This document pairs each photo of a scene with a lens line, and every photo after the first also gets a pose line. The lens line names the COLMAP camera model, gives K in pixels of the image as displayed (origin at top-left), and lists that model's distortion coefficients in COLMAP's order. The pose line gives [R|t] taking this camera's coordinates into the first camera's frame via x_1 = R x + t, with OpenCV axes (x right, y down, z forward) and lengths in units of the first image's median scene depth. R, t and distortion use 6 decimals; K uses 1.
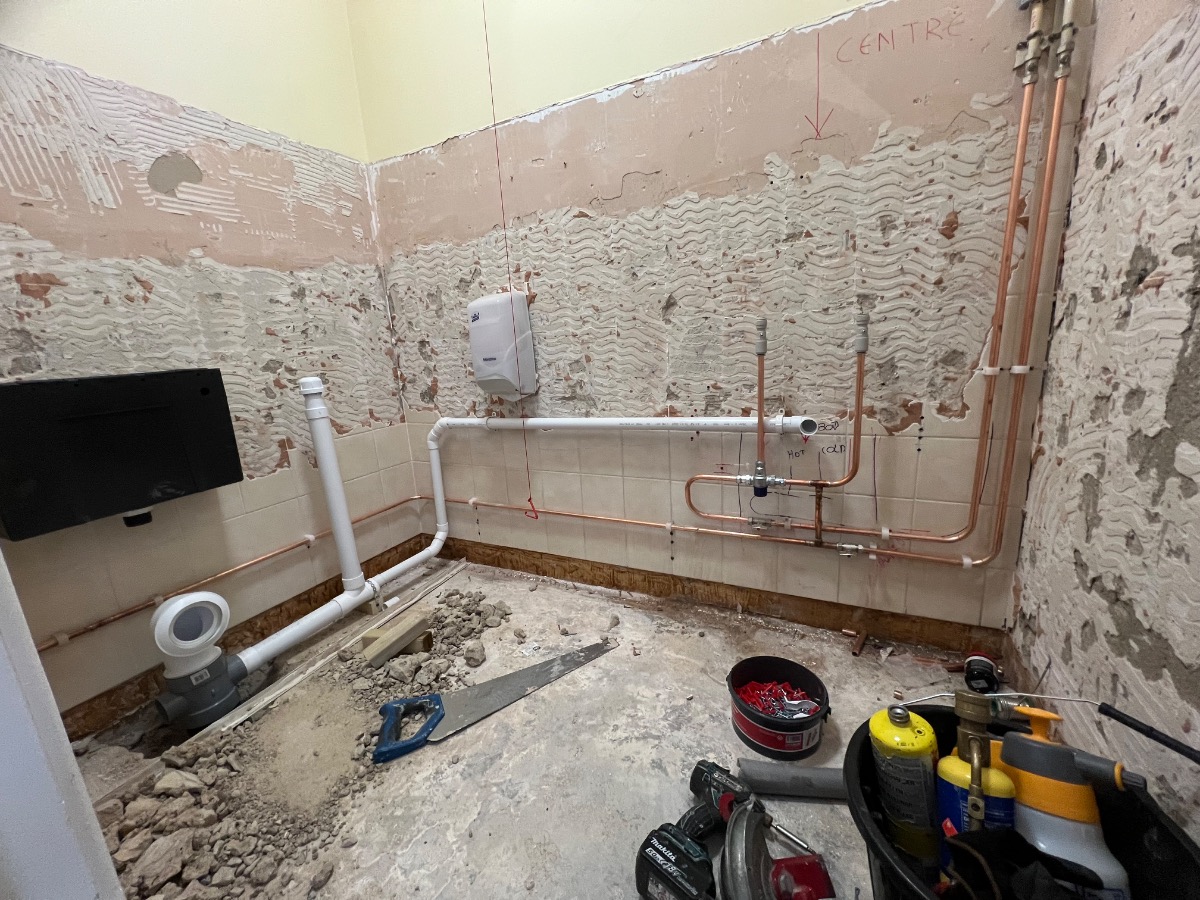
lens RADIAL K [[486.3, 0, 595.4], [0, 486.3, 448.9], [0, 0, 1]] dist [-0.002039, 0.000203]
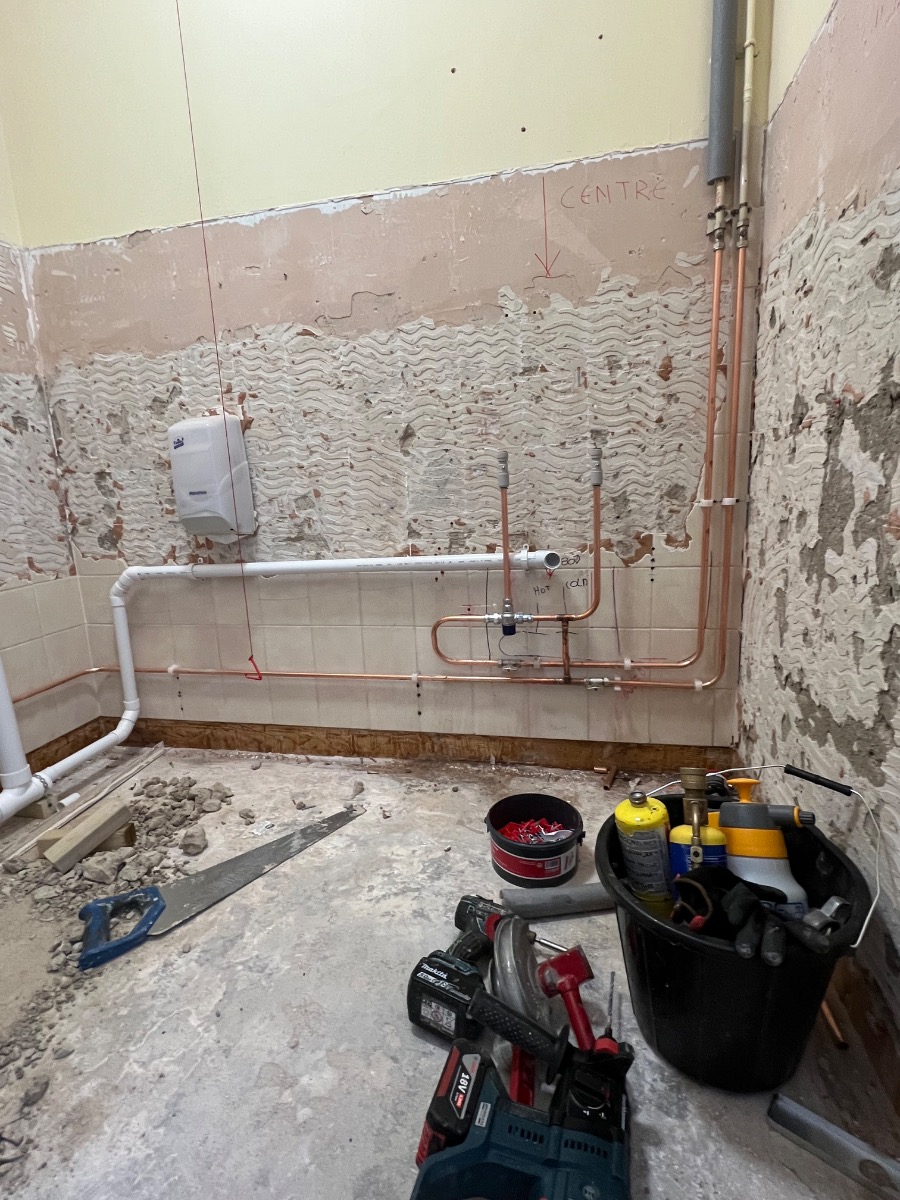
lens RADIAL K [[614.2, 0, 449.3], [0, 614.2, 603.4], [0, 0, 1]] dist [-0.001662, 0.000110]
pose [[0.970478, -0.032008, 0.239055, -0.070849], [0.040774, 0.998662, -0.031812, 0.076384], [-0.237717, 0.040620, 0.970485, -0.170134]]
